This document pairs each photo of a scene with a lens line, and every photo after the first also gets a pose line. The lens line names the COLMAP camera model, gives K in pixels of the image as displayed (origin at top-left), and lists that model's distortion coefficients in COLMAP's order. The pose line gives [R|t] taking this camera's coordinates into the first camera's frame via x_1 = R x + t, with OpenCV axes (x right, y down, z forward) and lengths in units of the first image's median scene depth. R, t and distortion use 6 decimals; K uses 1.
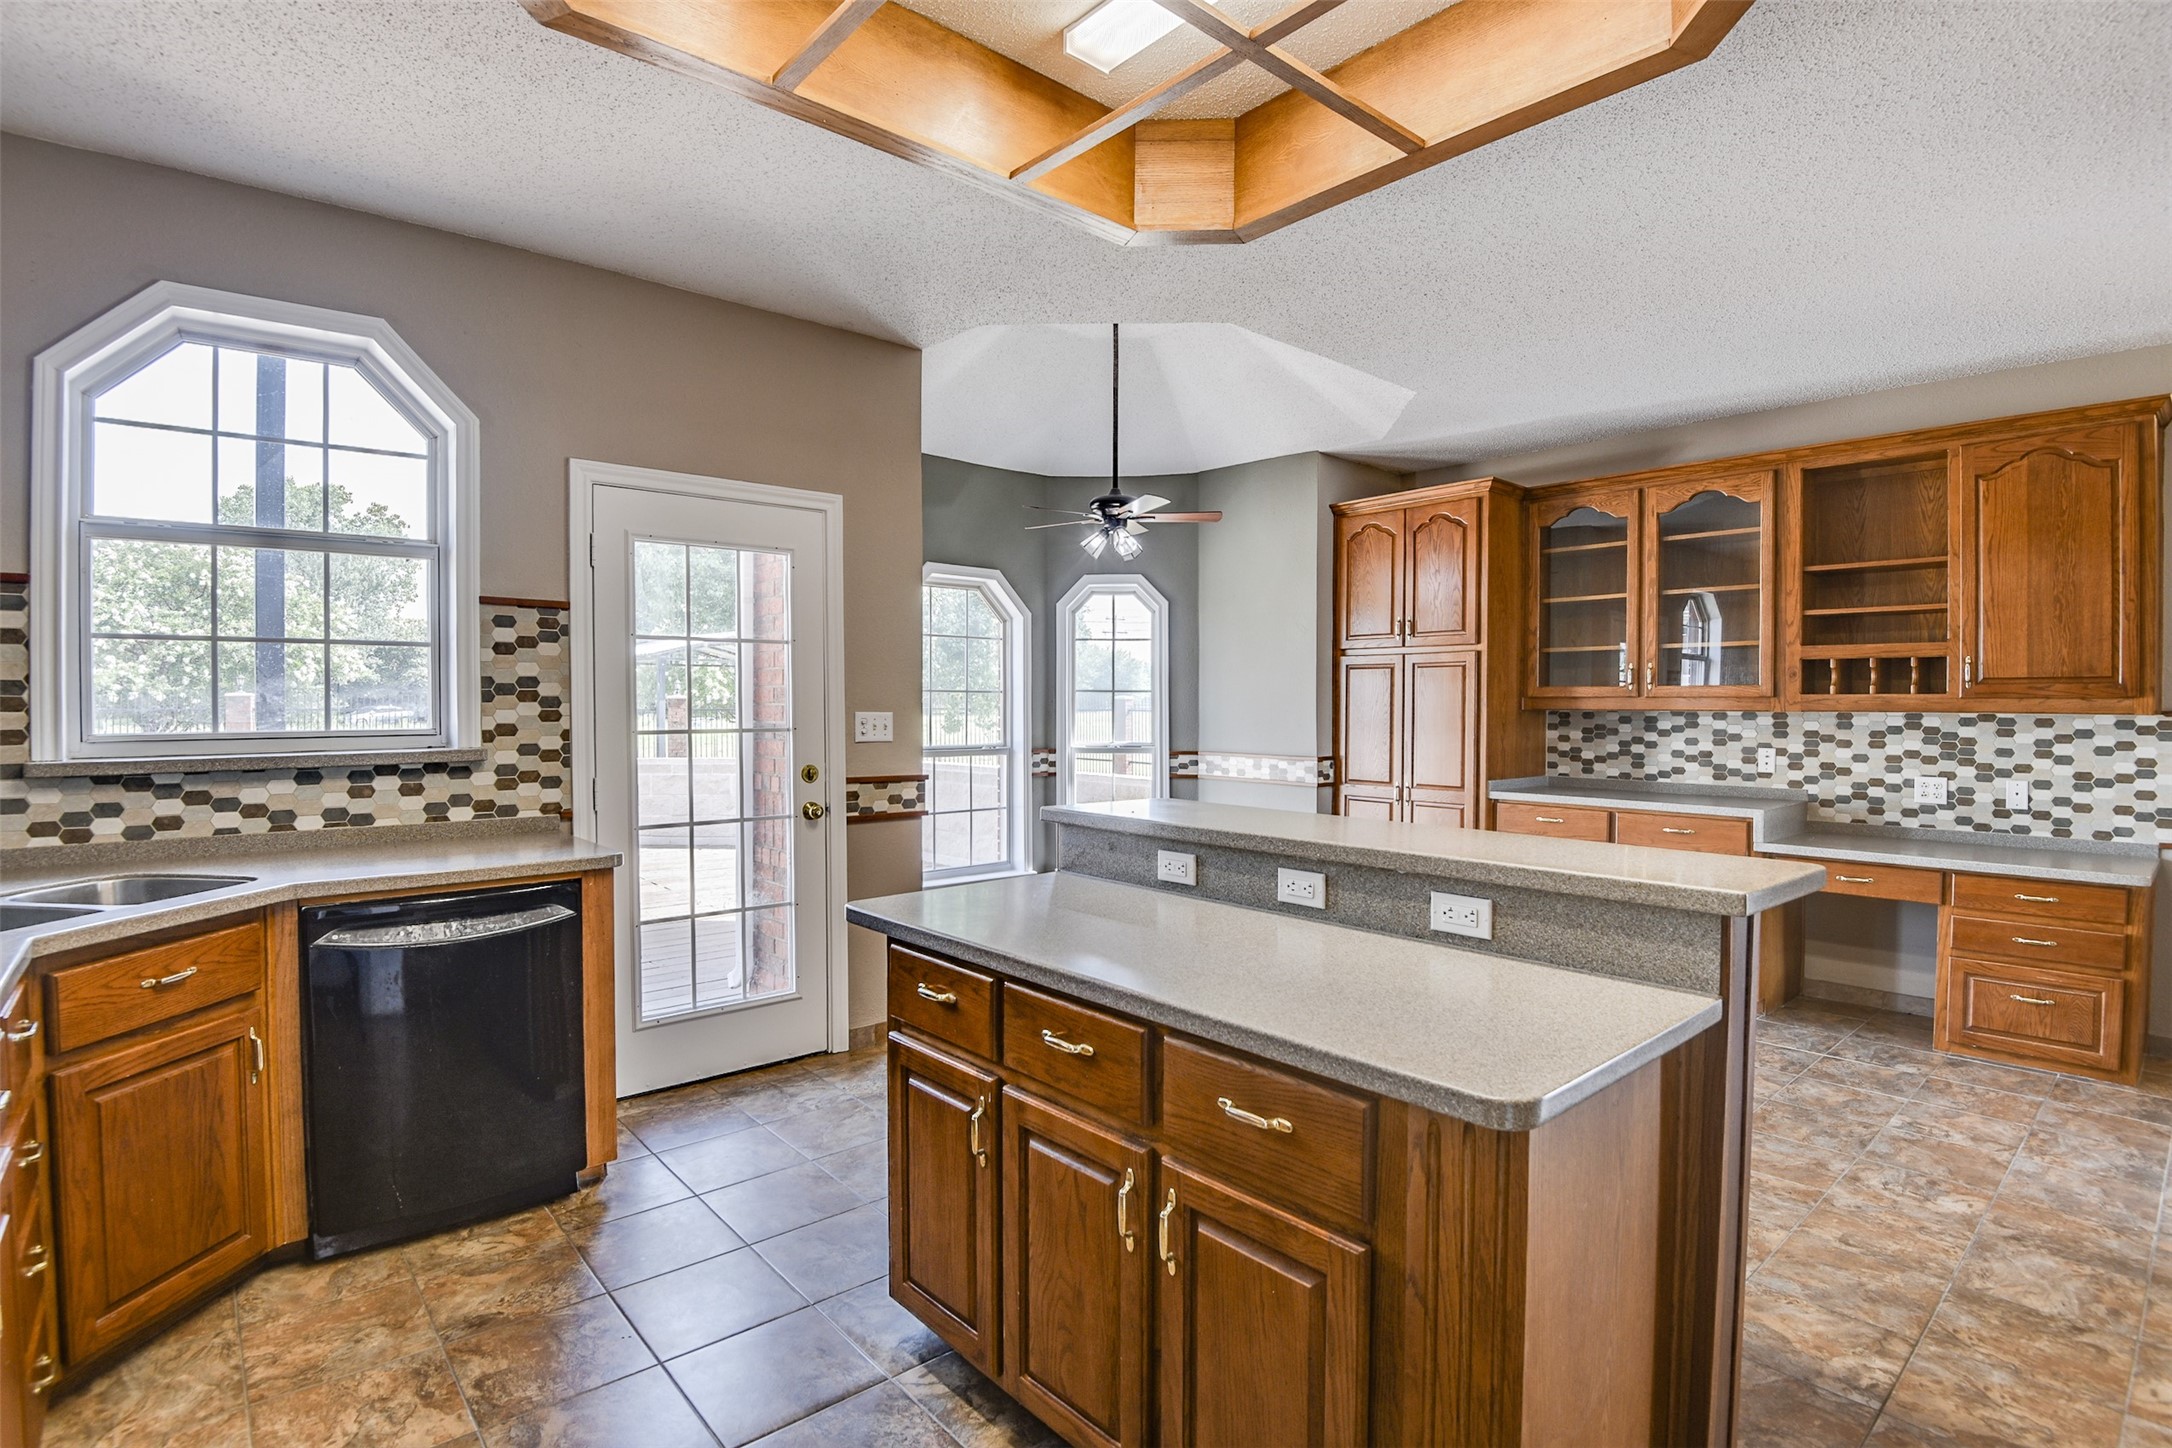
lens RADIAL K [[1039.4, 0, 1074.1], [0, 1039.4, 725.1], [0, 0, 1]] dist [-0.047202, -0.000018]
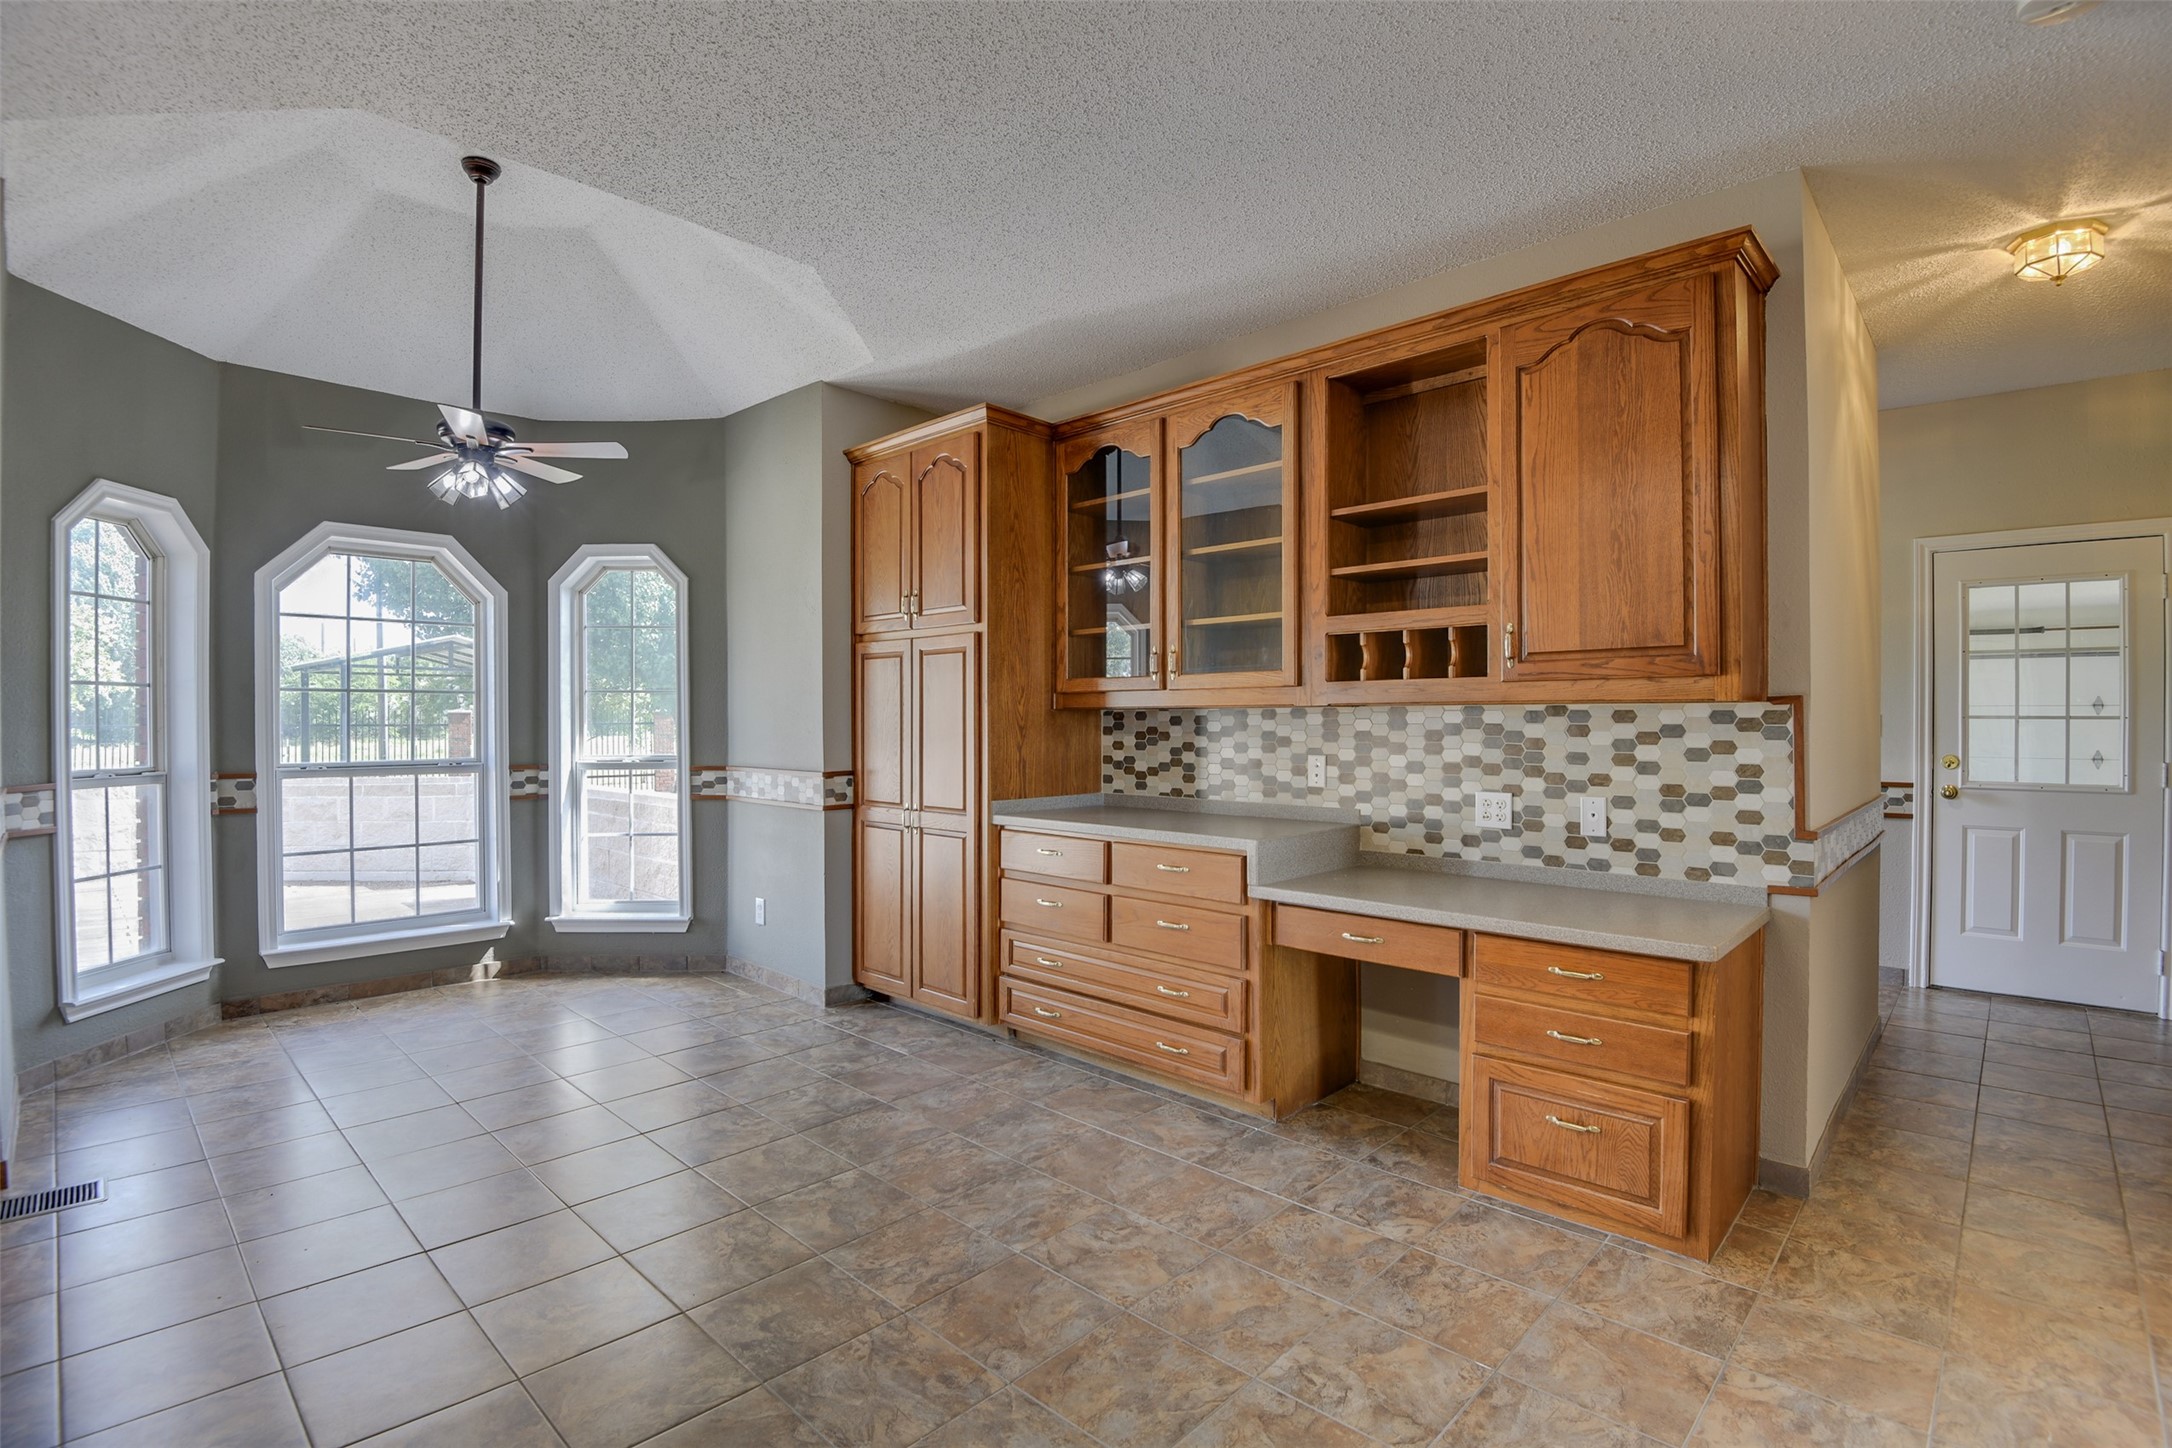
lens RADIAL K [[1005.0, 0, 1093.6], [0, 1005.0, 730.2], [0, 0, 1]] dist [-0.025977, -0.002467]
pose [[0.993555, -0.006178, 0.113183, 0.535050], [0.007365, 0.999922, -0.010073, 0.012757], [-0.113112, 0.010841, 0.993523, 0.338363]]
